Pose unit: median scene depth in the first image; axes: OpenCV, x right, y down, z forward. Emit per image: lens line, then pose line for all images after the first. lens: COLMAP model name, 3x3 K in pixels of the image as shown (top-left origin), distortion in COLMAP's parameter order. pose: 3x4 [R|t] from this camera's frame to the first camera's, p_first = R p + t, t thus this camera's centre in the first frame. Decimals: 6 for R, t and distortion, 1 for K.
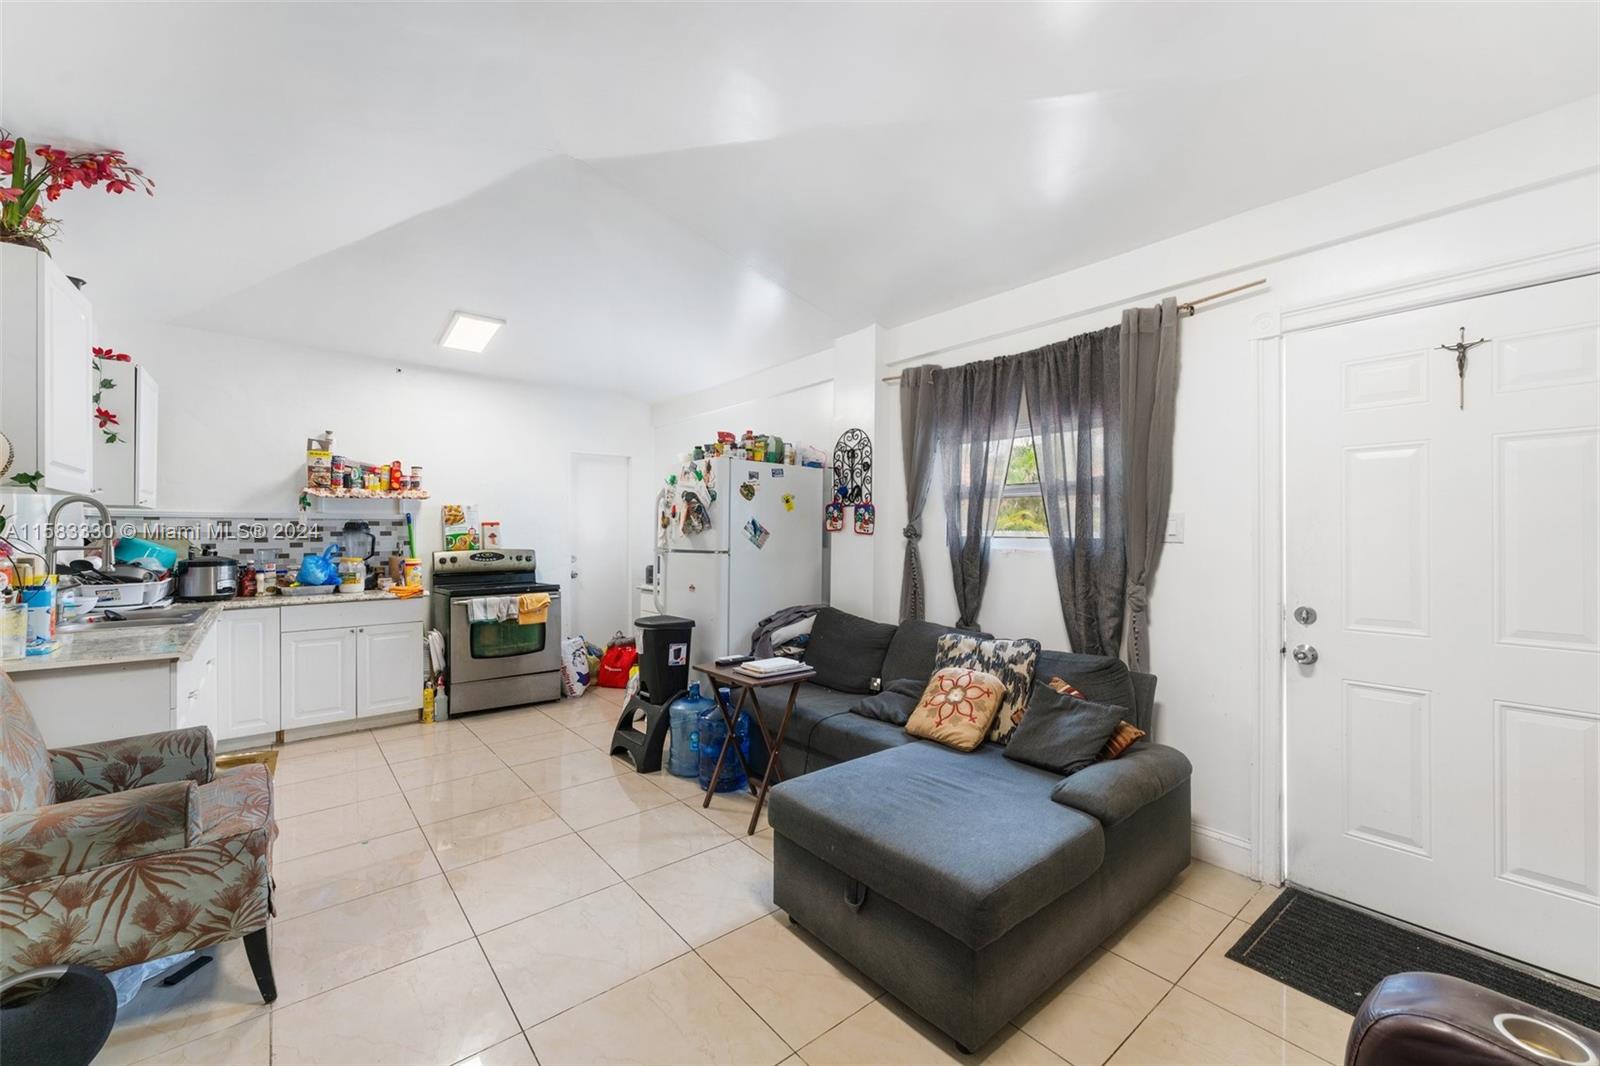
lens RADIAL K [[641.3, 0, 800.0], [0, 641.3, 533.0], [0, 0, 1]] dist [0.000853, -0.000124]
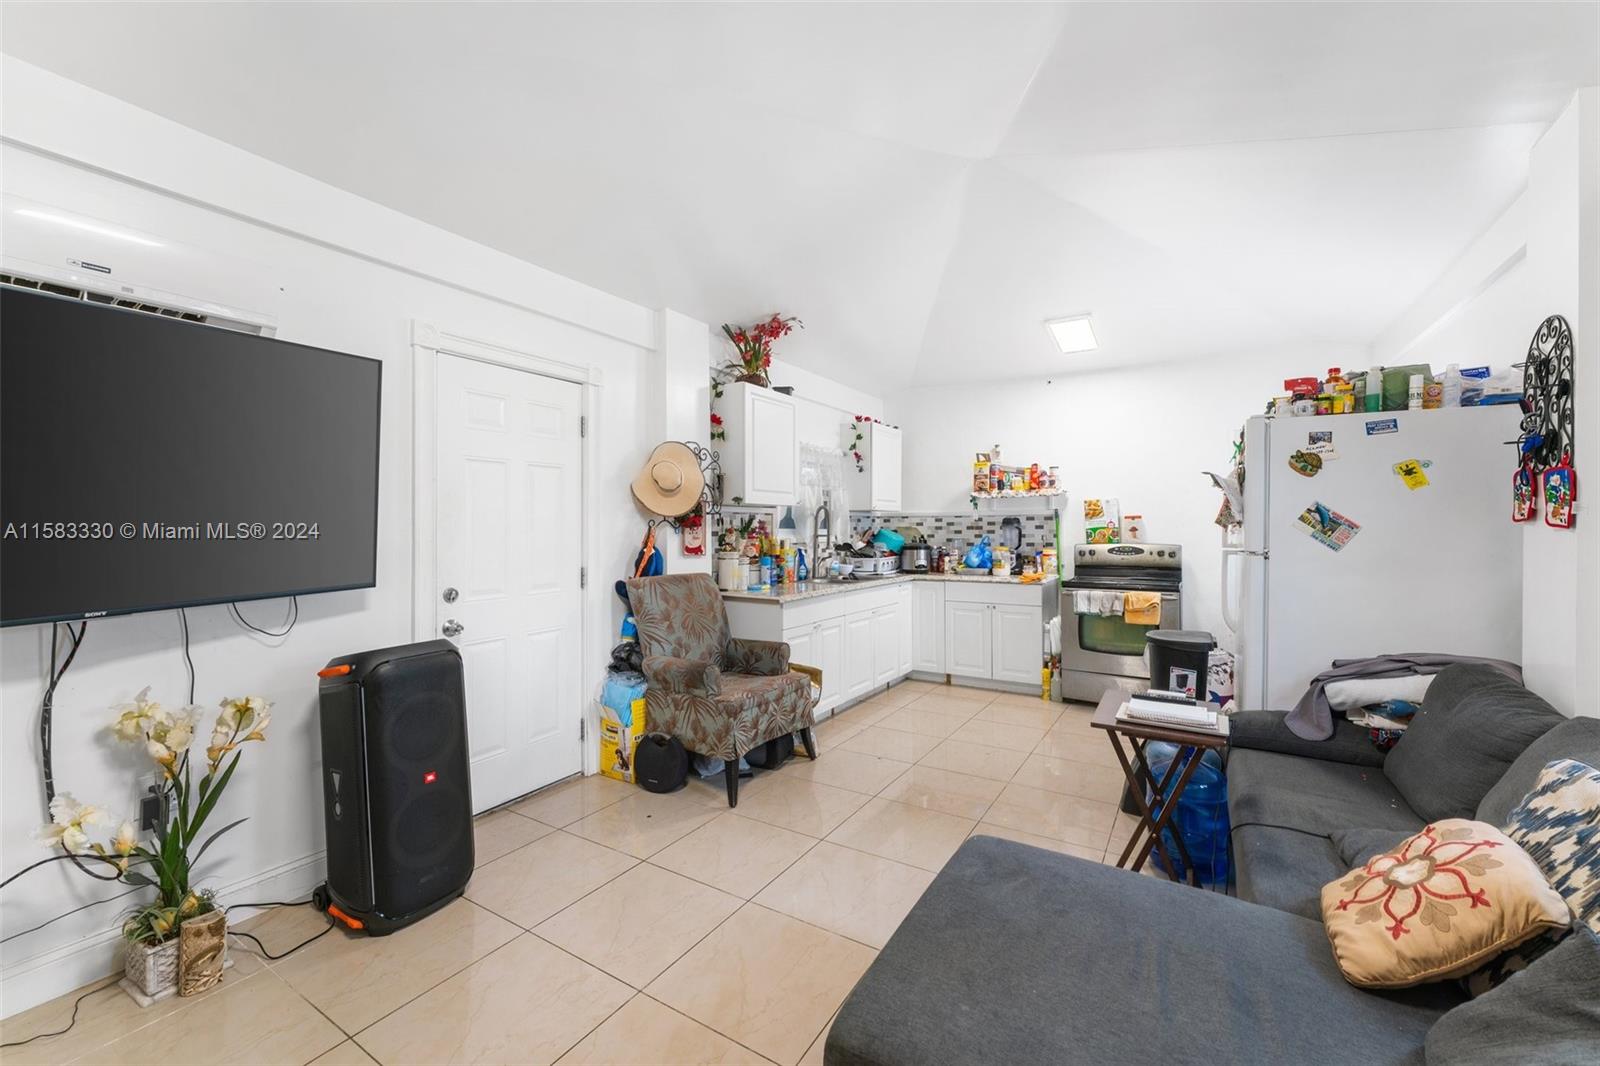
lens RADIAL K [[638.1, 0, 801.7], [0, 638.1, 521.0], [0, 0, 1]] dist [0.001347, -0.000054]
pose [[0.316657, -0.009883, -0.948489, 0.340756], [0.001184, 0.999949, -0.010024, 0.000687], [0.948539, 0.002051, 0.316652, 0.267986]]
